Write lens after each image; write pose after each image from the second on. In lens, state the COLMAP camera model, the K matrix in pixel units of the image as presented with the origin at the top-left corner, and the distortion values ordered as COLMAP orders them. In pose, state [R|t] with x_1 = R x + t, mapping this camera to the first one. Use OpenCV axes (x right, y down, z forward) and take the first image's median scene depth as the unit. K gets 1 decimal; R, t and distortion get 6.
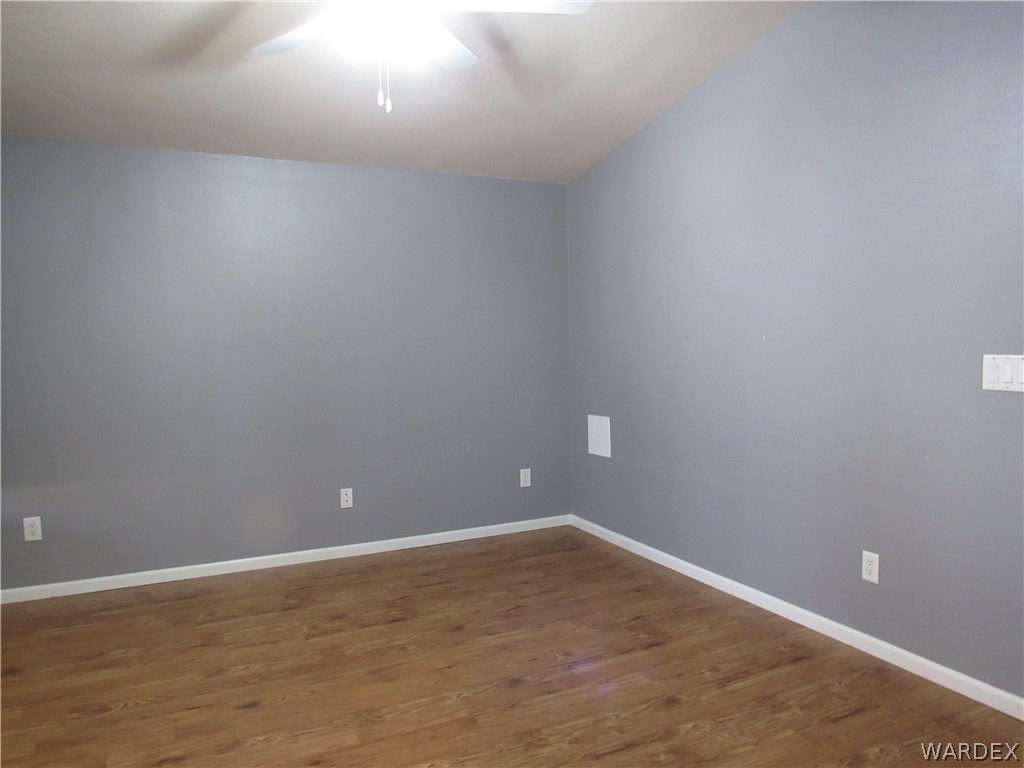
lens RADIAL K [[729.0, 0, 517.0], [0, 729.0, 385.8], [0, 0, 1]] dist [-0.025900, 0.000670]
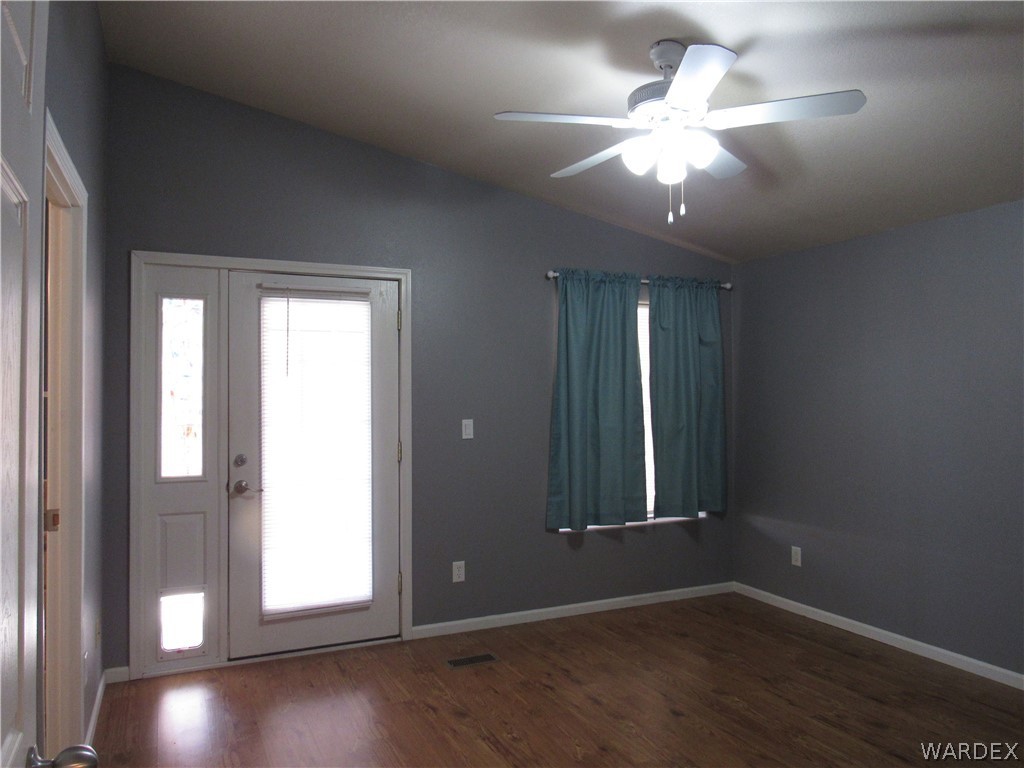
lens RADIAL K [[729.0, 0, 510.9], [0, 729.0, 383.8], [0, 0, 1]] dist [-0.025900, 0.000670]
pose [[-0.012943, 0.001481, -0.999915, 0.703521], [-0.060370, 0.998173, 0.002260, -0.091206], [0.998092, 0.060394, -0.012830, 0.545239]]
